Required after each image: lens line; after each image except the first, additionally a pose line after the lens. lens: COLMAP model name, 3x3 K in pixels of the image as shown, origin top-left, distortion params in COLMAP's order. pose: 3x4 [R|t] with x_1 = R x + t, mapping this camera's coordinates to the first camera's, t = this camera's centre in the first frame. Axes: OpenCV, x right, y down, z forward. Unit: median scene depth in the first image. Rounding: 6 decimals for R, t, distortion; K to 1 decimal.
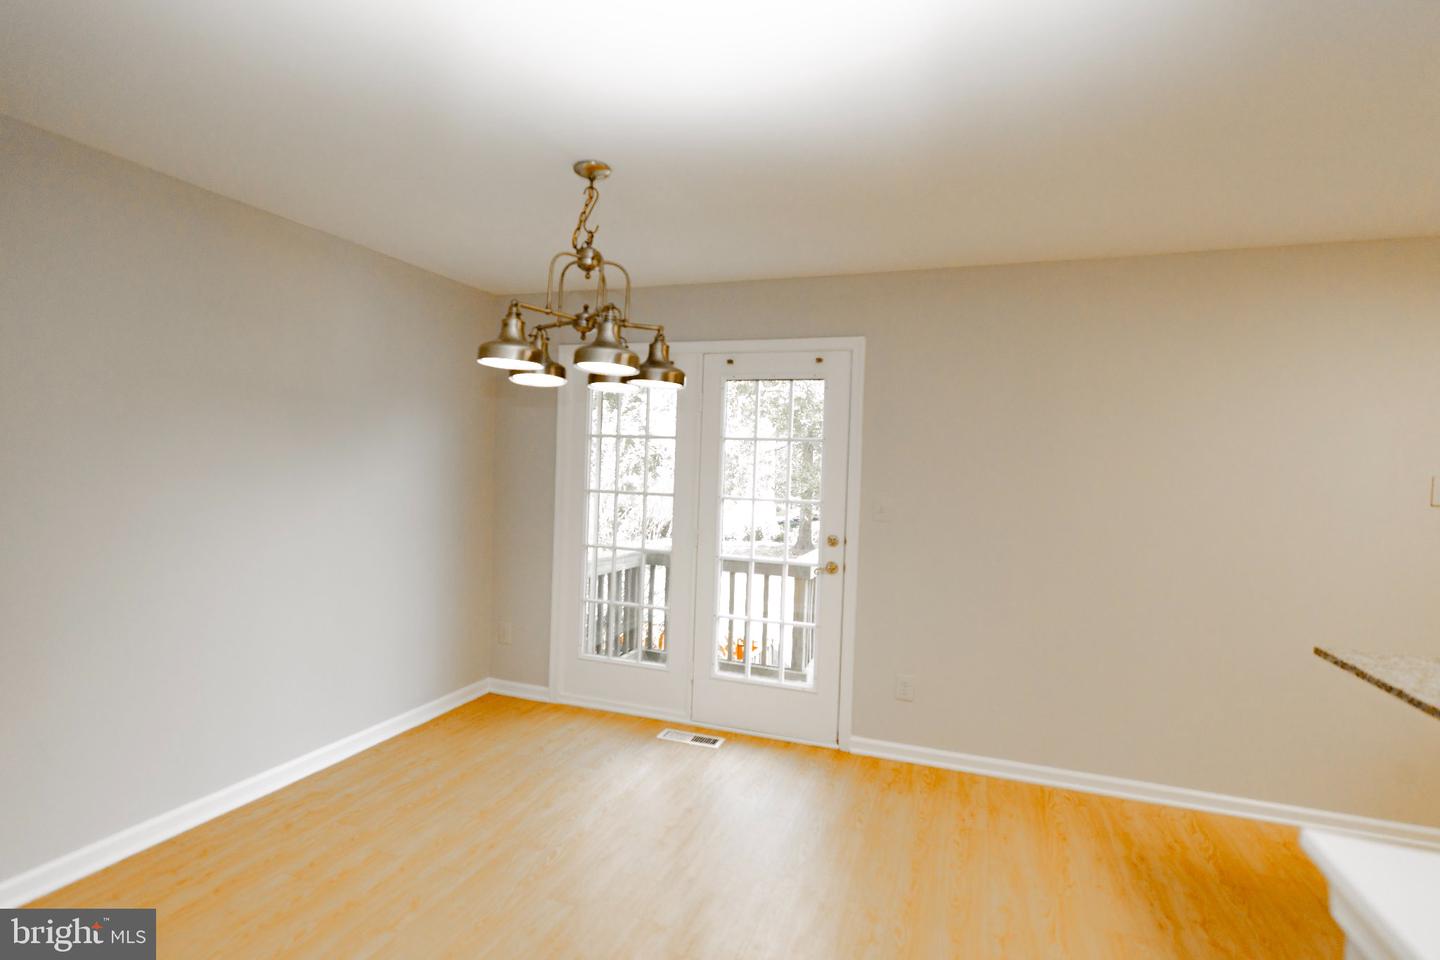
lens RADIAL K [[697.3, 0, 720.0], [0, 697.3, 480.0], [0, 0, 1]] dist [0.000175, -0.000006]
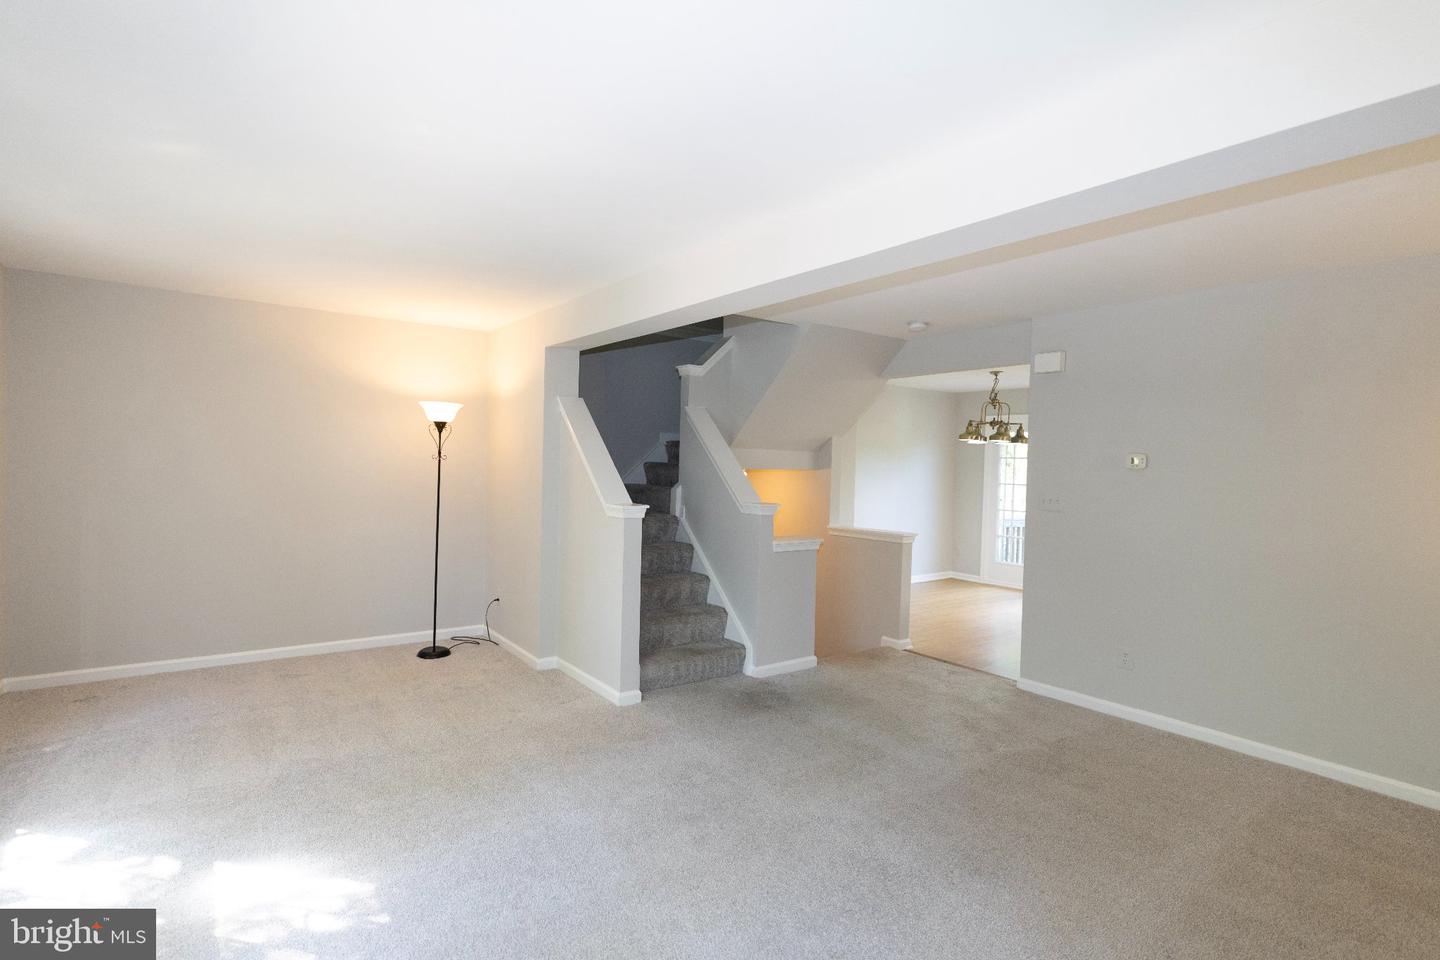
lens RADIAL K [[697.3, 0, 720.0], [0, 697.3, 480.0], [0, 0, 1]] dist [0.000175, -0.000006]
pose [[0.834073, -0.006998, -0.551610, 0.284437], [0.002252, 0.999954, -0.009281, 0.023928], [0.551650, 0.006499, 0.834051, -1.286784]]
